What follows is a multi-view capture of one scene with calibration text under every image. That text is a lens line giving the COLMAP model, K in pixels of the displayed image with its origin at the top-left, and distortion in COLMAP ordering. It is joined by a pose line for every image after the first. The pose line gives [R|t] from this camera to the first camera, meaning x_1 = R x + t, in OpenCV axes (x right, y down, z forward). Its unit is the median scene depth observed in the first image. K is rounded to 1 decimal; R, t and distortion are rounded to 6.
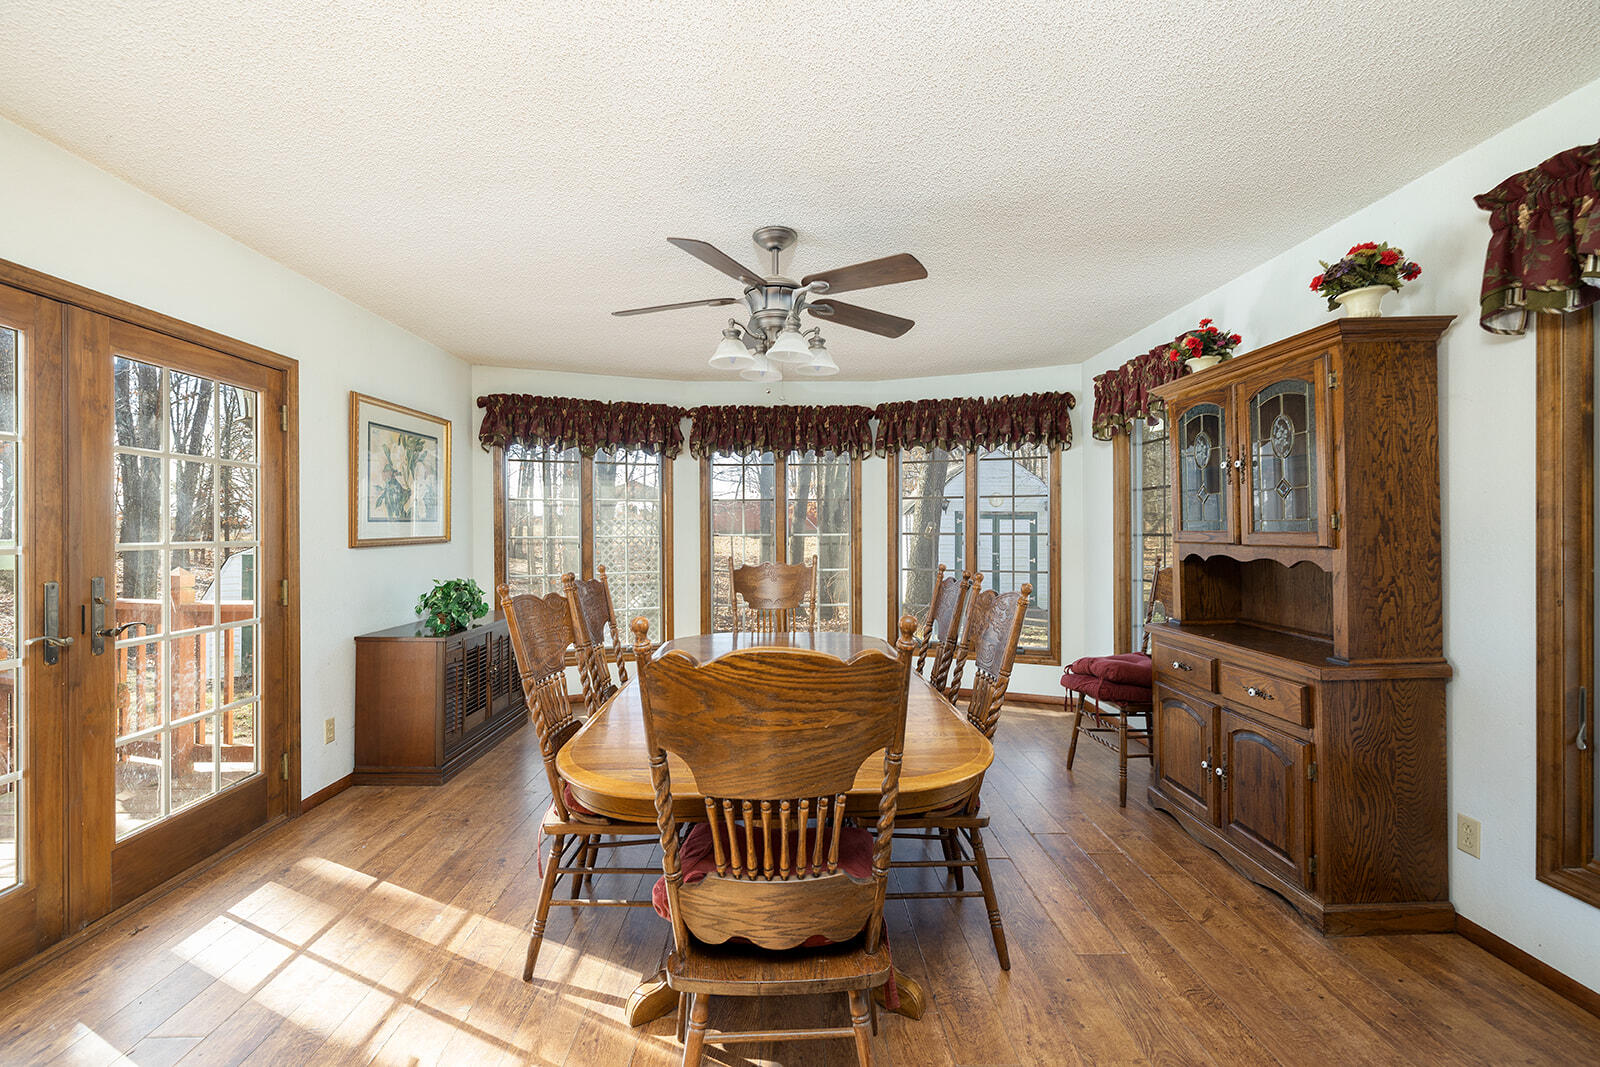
lens RADIAL K [[689.8, 0, 800.0], [0, 689.8, 528.7], [0, 0, 1]] dist [0.004429, 0.000516]
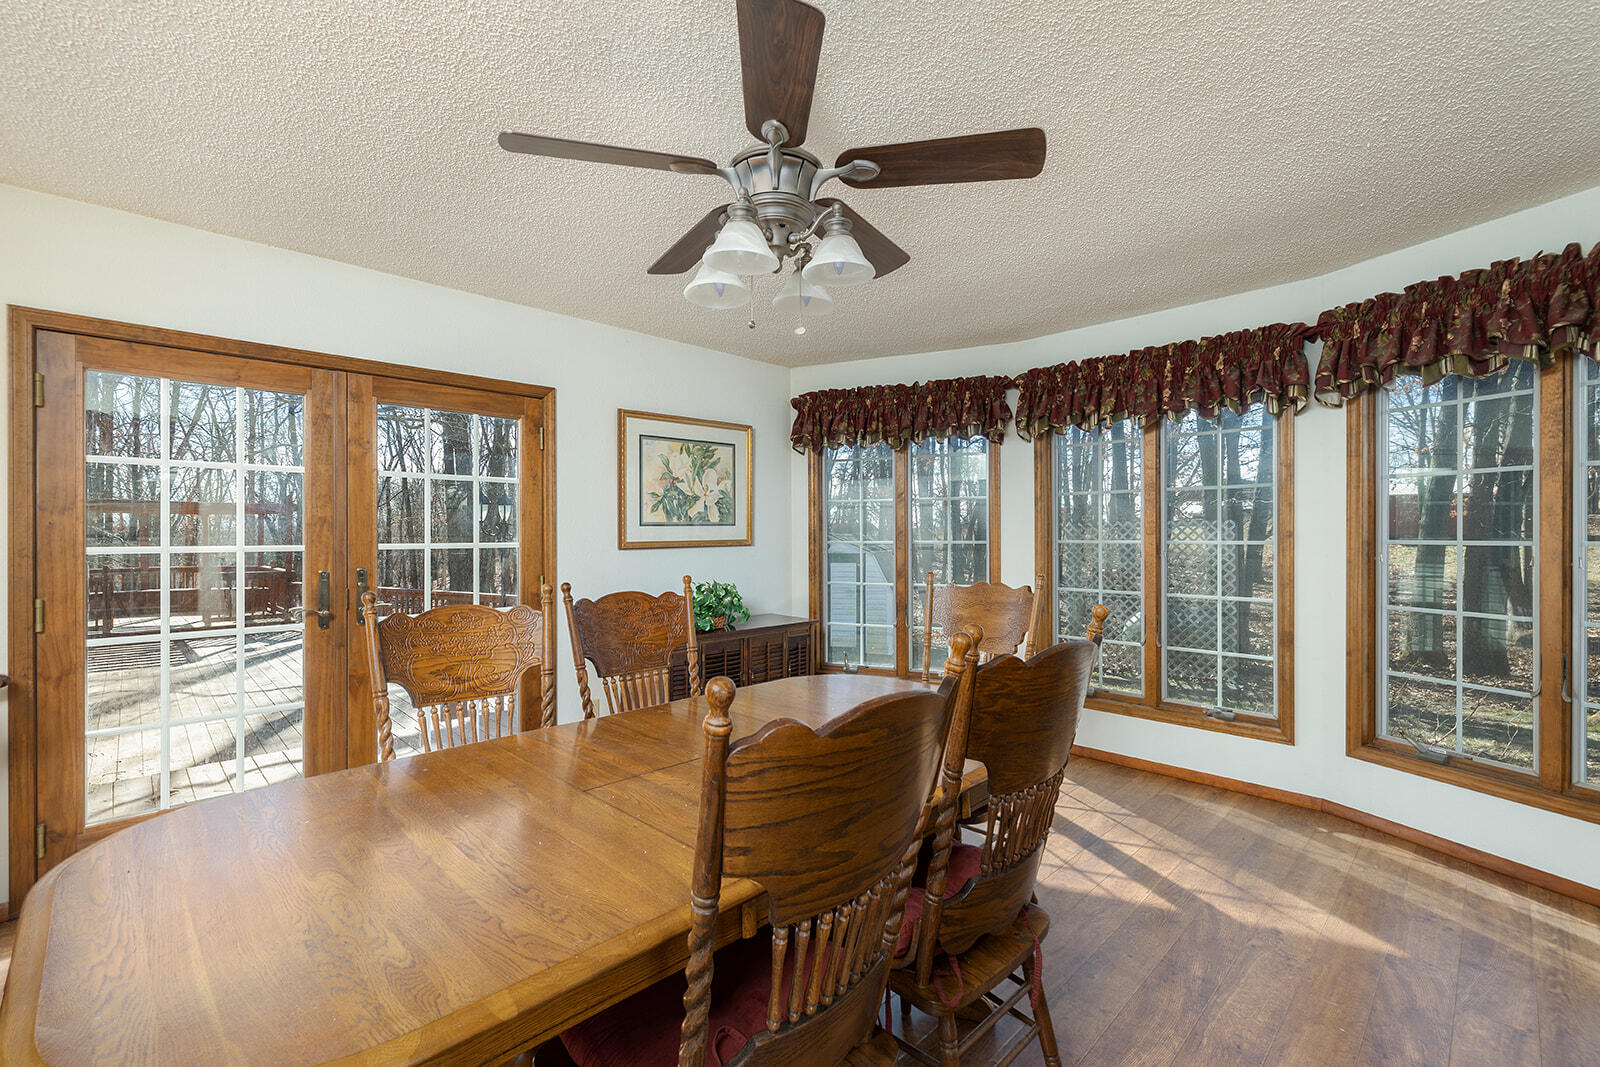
lens RADIAL K [[689.8, 0, 802.3], [0, 689.8, 532.9], [0, 0, 1]] dist [0.004429, 0.000516]
pose [[0.682895, 0.001315, -0.730516, 0.252991], [0.000667, 0.999997, 0.002423, -0.000858], [0.730517, -0.002141, 0.682892, 0.314732]]
